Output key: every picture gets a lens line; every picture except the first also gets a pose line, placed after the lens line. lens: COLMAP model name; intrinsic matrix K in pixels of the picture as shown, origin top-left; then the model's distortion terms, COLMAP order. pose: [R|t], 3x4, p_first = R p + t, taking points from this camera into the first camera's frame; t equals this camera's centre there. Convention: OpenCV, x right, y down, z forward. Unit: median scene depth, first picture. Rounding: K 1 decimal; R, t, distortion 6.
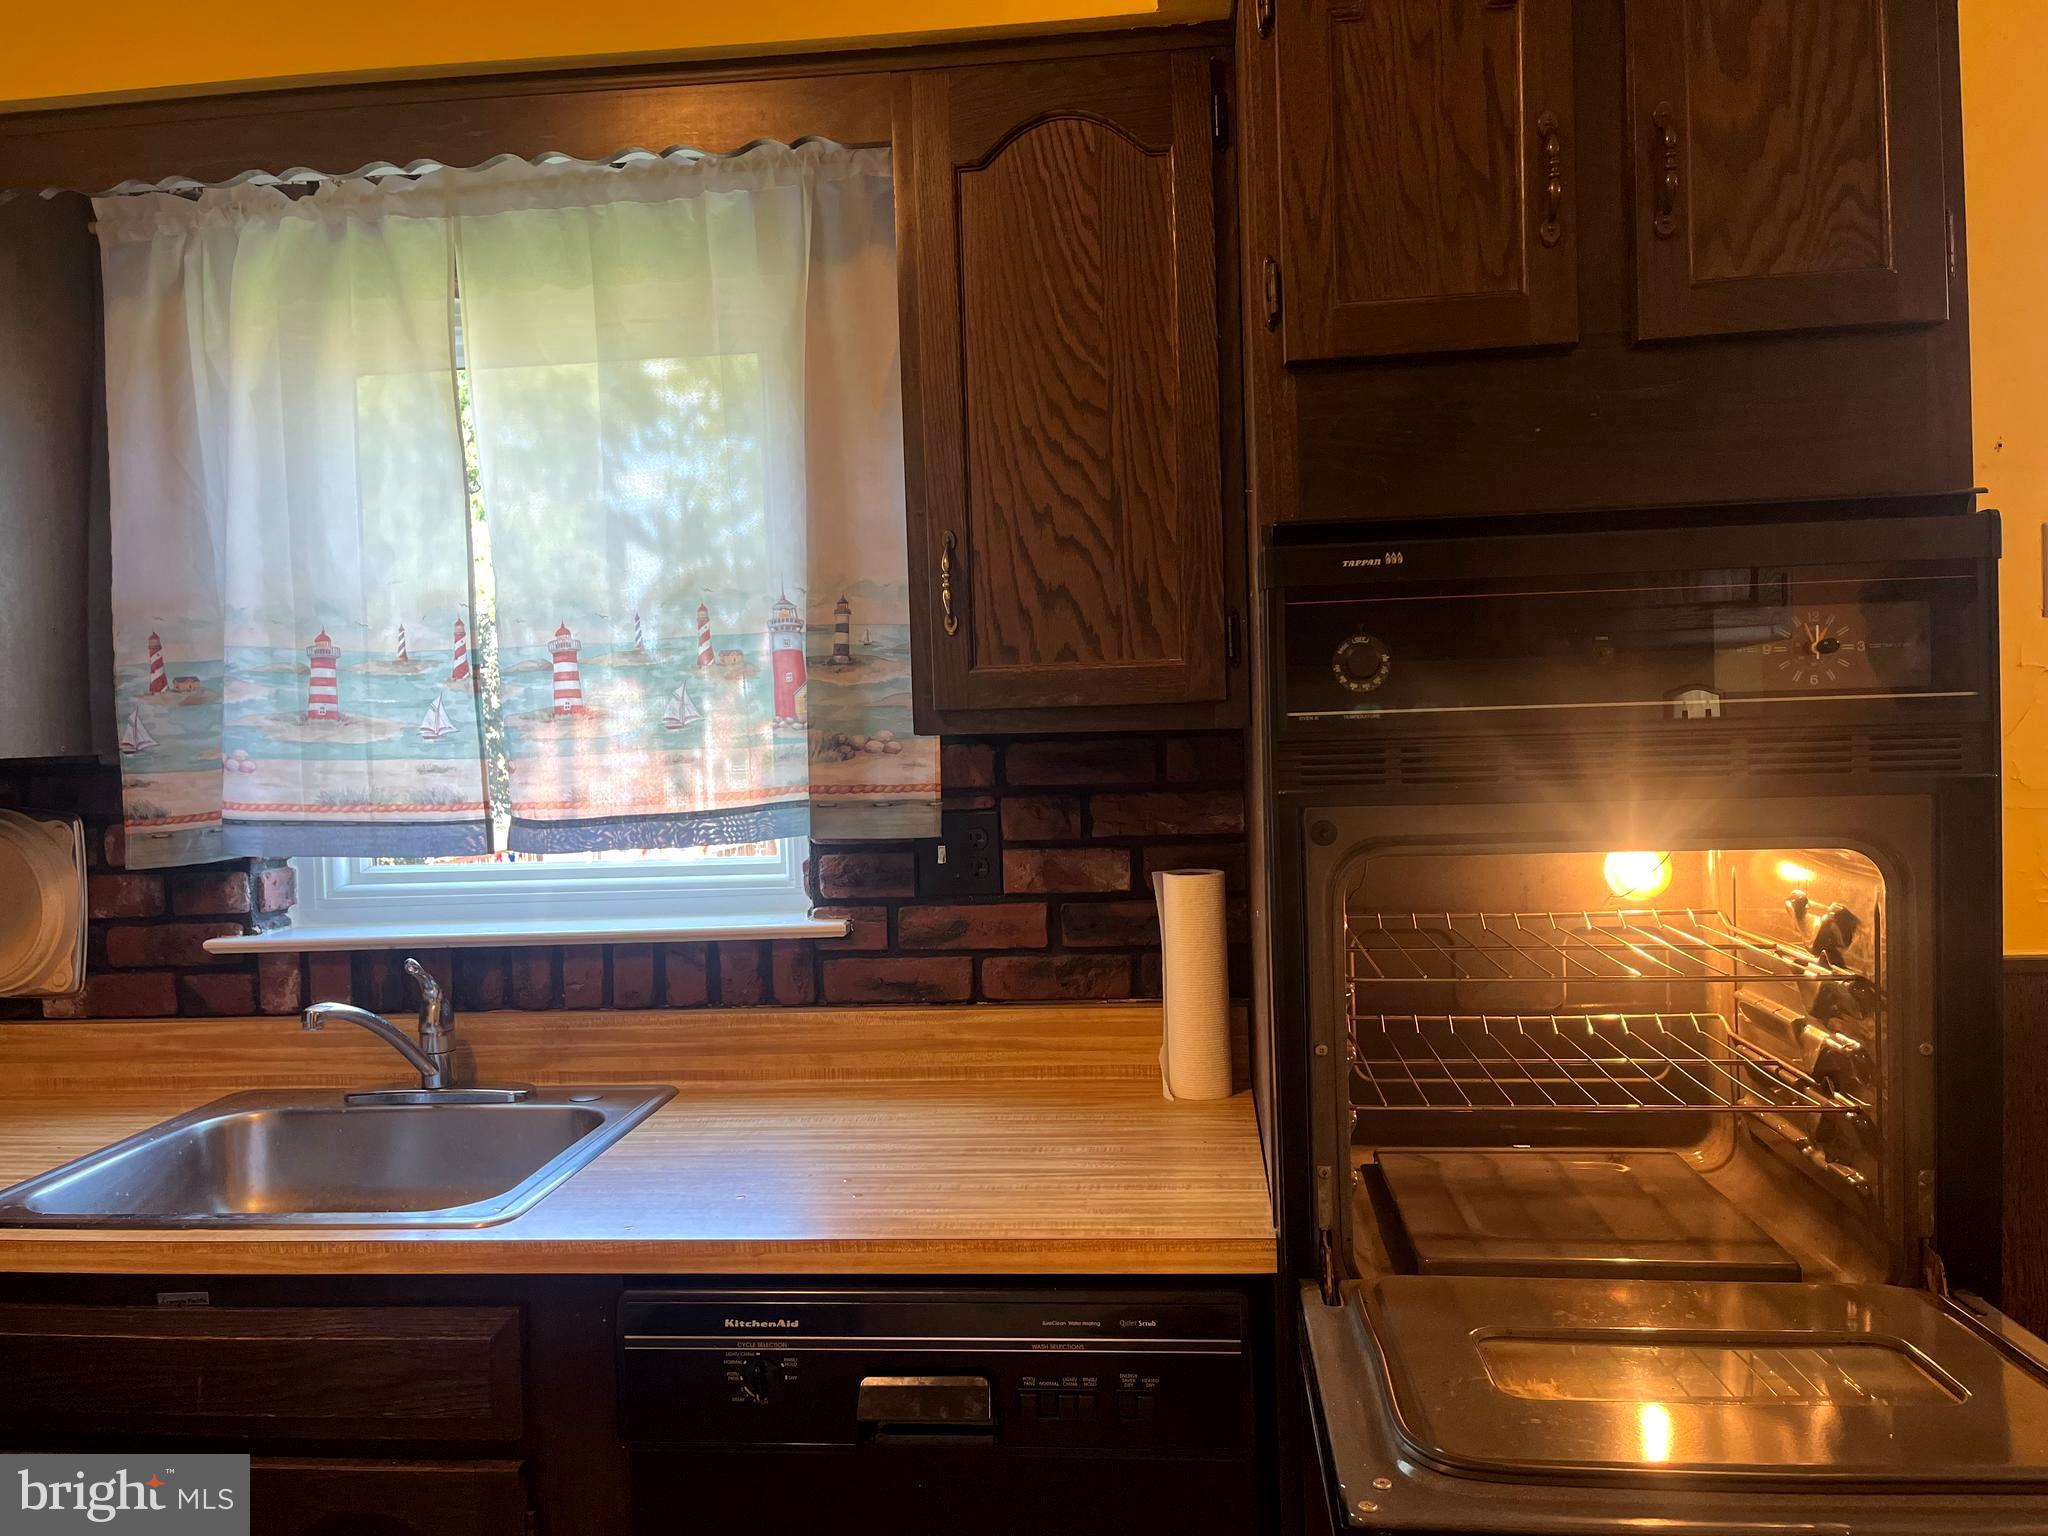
lens RADIAL K [[1582.8, 0, 1024.0], [0, 1582.8, 768.0], [0, 0, 1]] dist [0.033470, 0.001561]
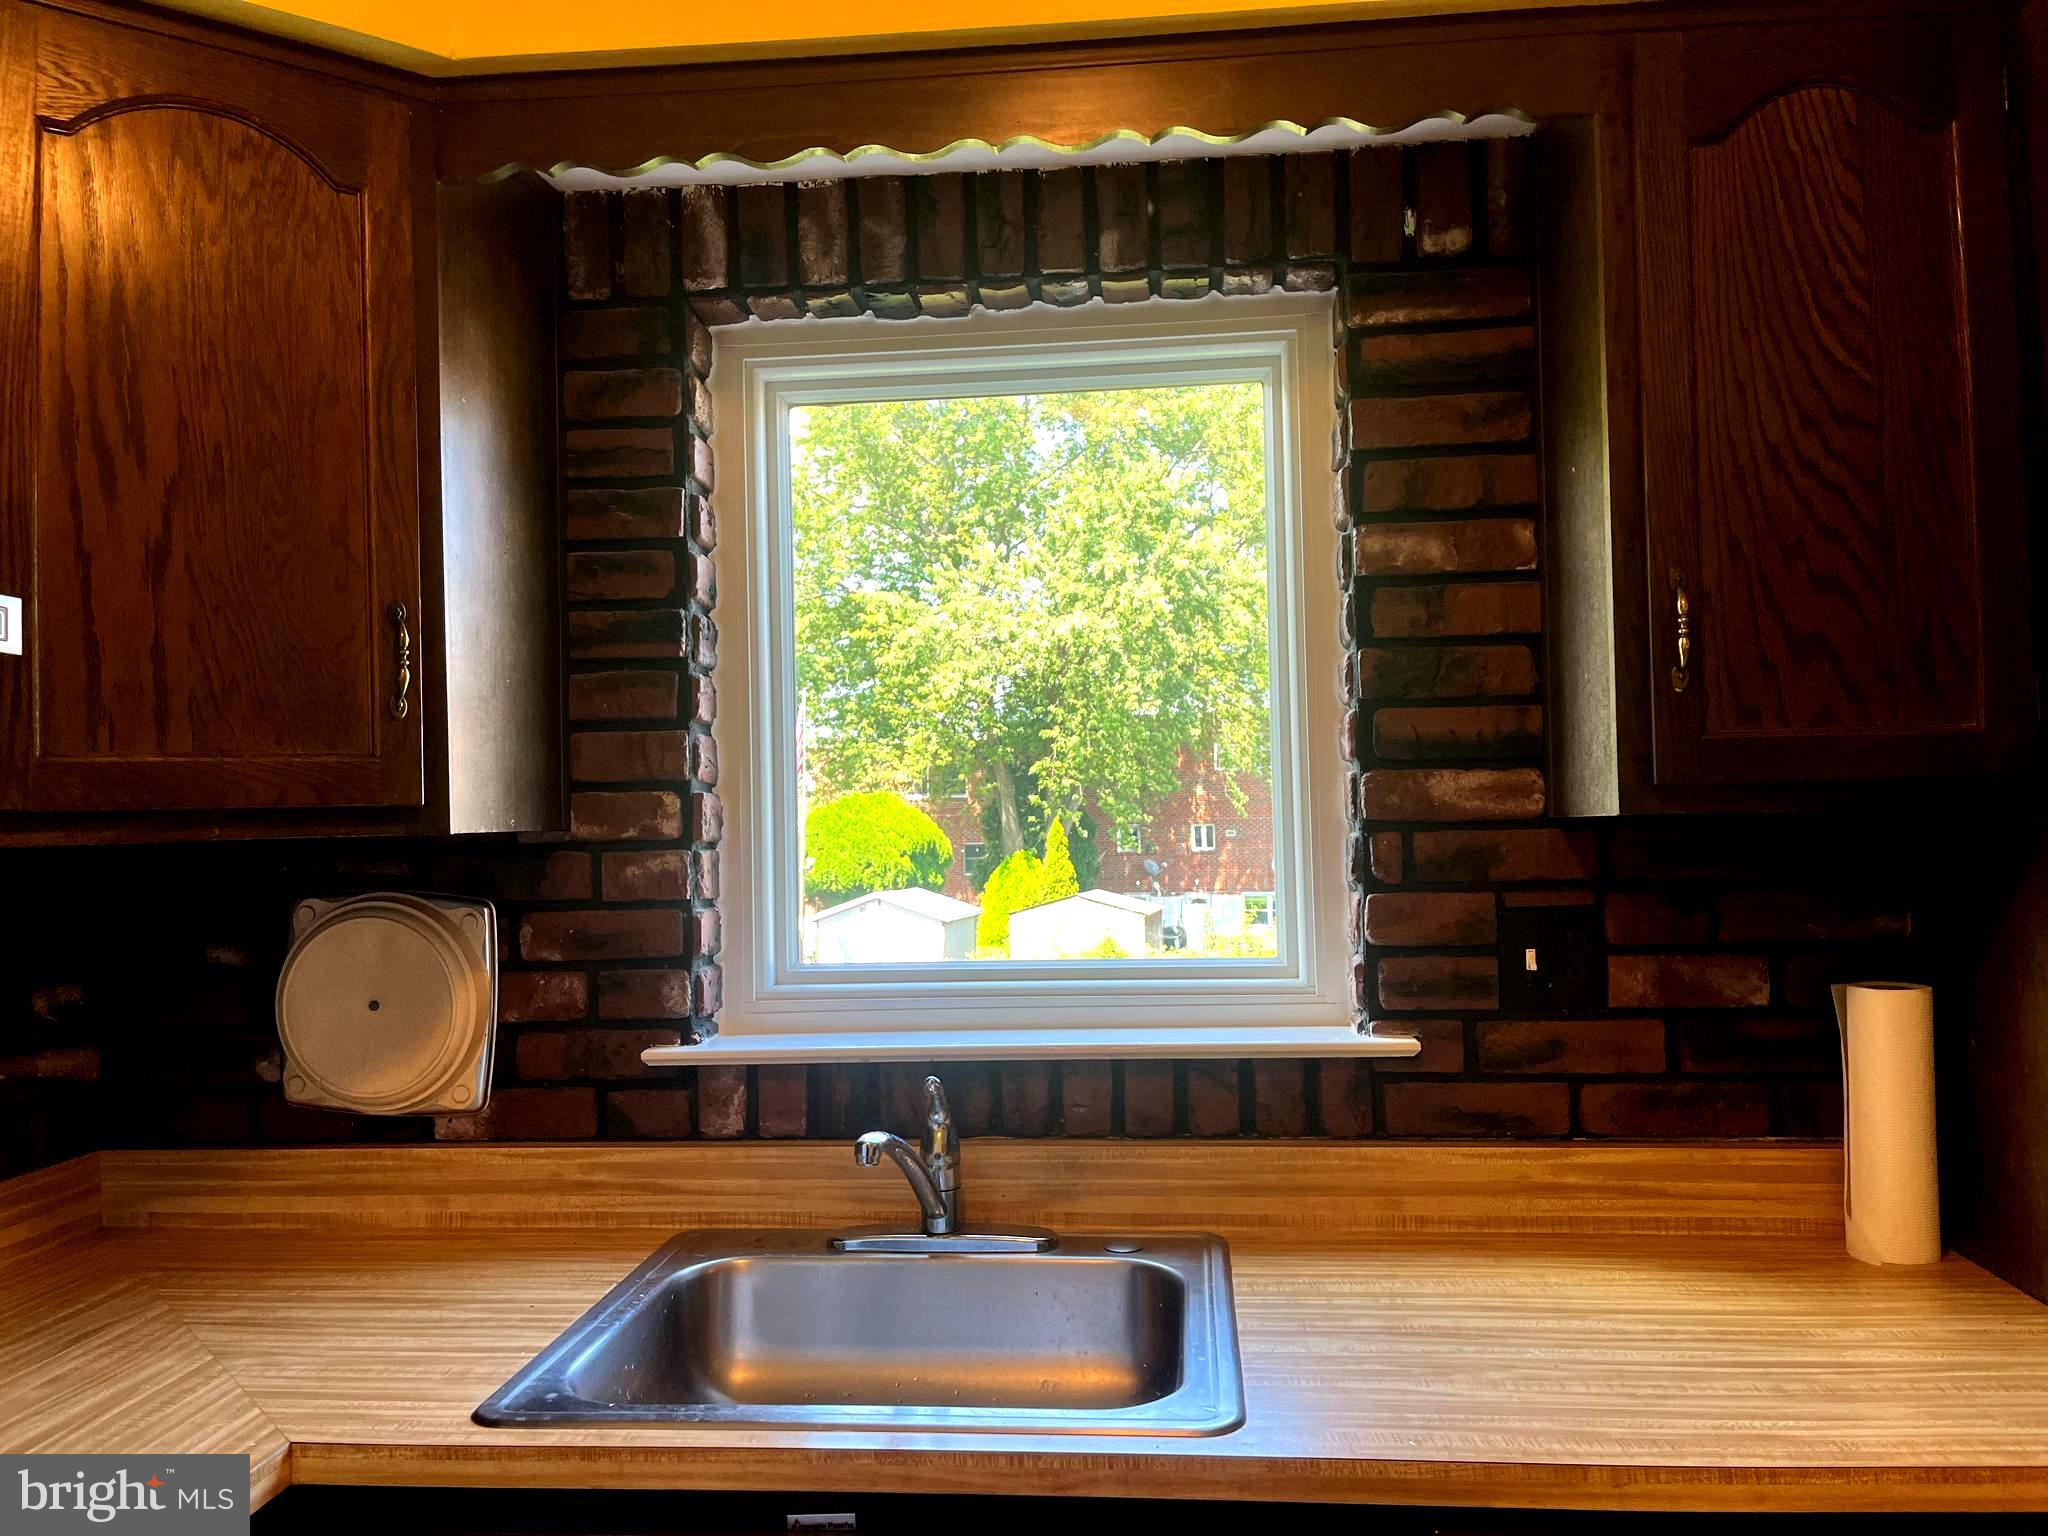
lens RADIAL K [[1561.5, 0, 1024.0], [0, 1561.5, 768.0], [0, 0, 1]] dist [0.085027, -0.124459]
pose [[0.999924, 0.011344, 0.004857, -0.333636], [-0.010999, 0.997751, -0.066117, 0.011263], [-0.005596, 0.066058, 0.997800, 0.158261]]
